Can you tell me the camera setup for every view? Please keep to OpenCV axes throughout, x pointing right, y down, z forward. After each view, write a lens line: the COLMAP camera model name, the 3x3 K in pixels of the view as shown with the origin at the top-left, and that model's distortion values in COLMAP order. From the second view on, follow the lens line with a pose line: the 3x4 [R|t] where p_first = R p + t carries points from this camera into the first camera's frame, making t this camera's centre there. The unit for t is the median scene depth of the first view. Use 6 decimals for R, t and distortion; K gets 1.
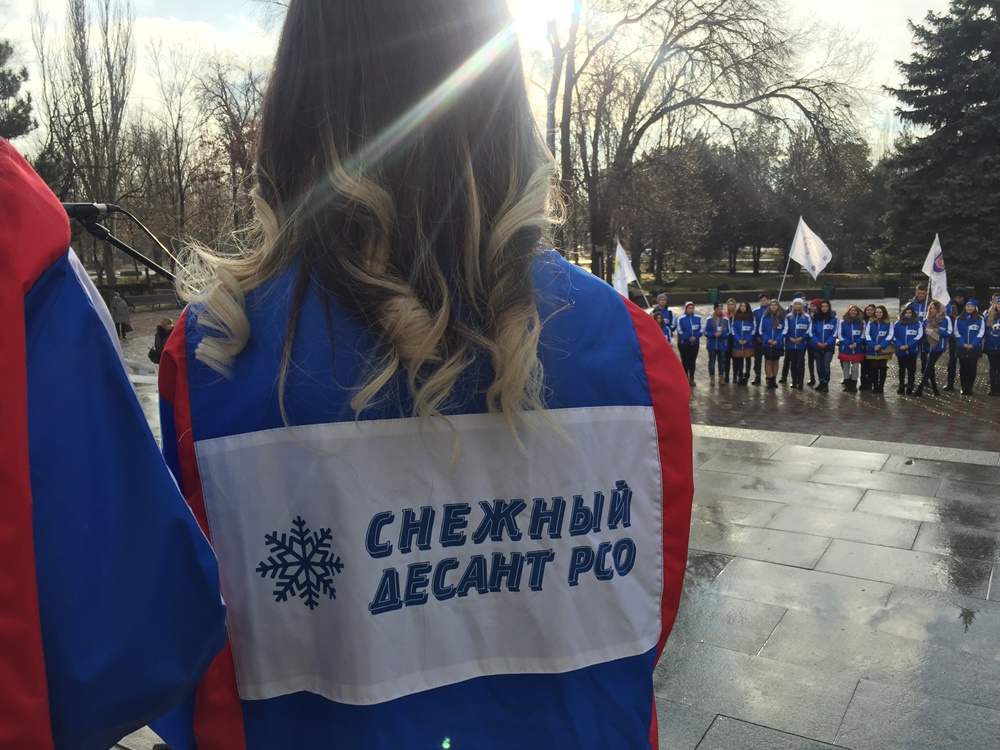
lens RADIAL K [[870.0, 0, 499.9], [0, 870.0, 380.4], [0, 0, 1]] dist [0.062198, -0.060897]
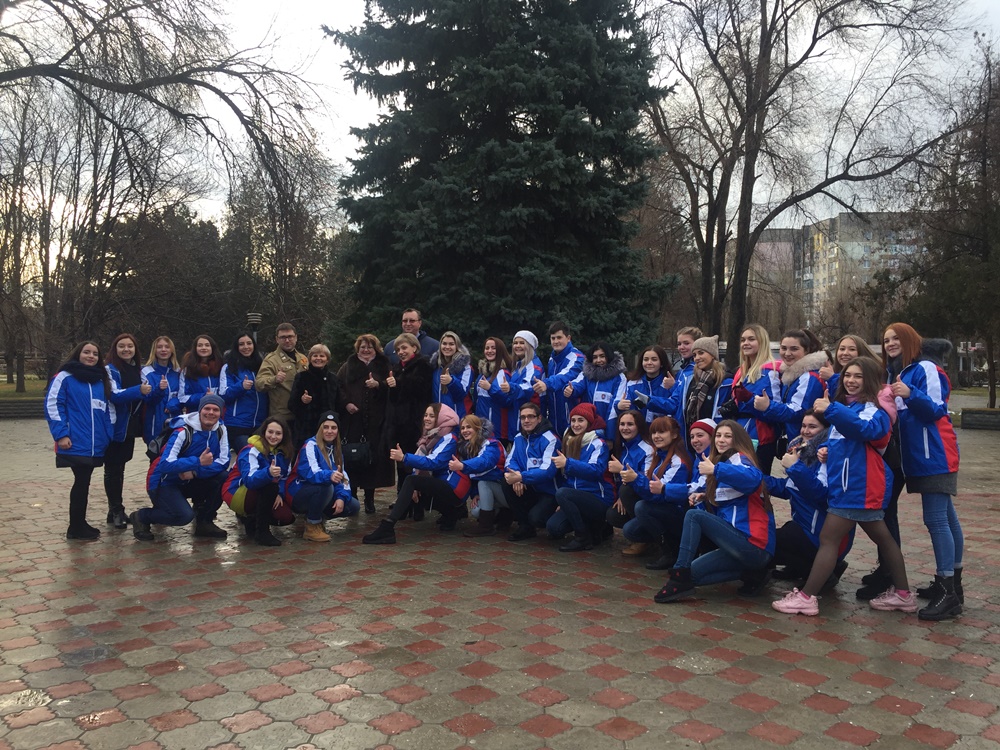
lens RADIAL K [[870.0, 0, 499.0], [0, 870.0, 376.4], [0, 0, 1]] dist [0.062198, -0.060897]
pose [[0.877187, 0.019367, 0.479759, 0.291264], [0.047304, 0.990839, -0.126489, -0.041780], [-0.477814, 0.133649, 0.868235, 0.532995]]
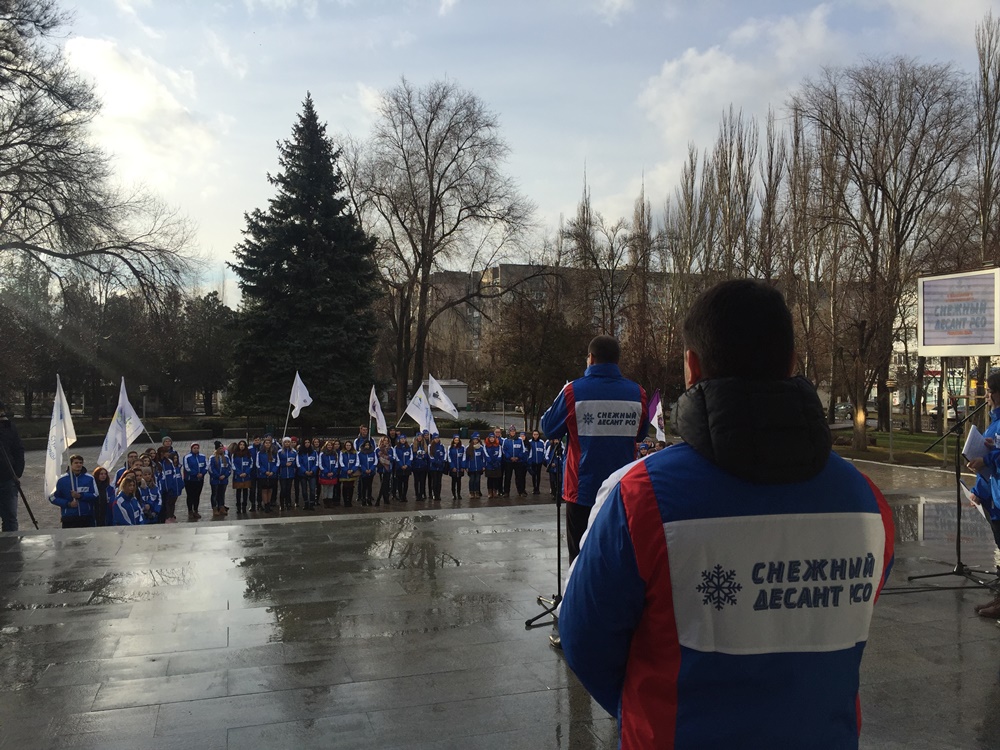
lens RADIAL K [[870.0, 0, 493.3], [0, 870.0, 378.5], [0, 0, 1]] dist [0.062198, -0.060897]
pose [[0.662693, 0.023583, 0.748520, -0.229247], [0.100827, 0.987594, -0.120381, 0.001829], [-0.742073, 0.155247, 0.652094, -0.021275]]
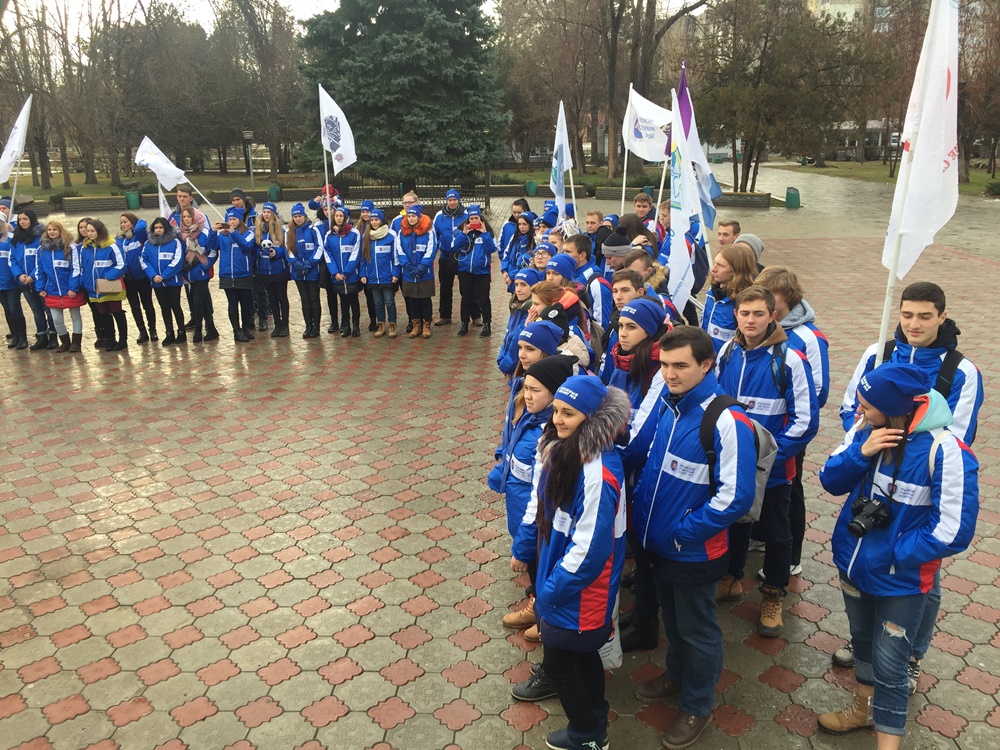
lens RADIAL K [[870.0, 0, 507.5], [0, 870.0, 373.3], [0, 0, 1]] dist [0.062198, -0.060897]
pose [[0.875931, -0.118973, 0.467536, 0.202995], [0.070924, 0.990342, 0.119134, -0.014360], [-0.477195, -0.071194, 0.875909, 0.143165]]
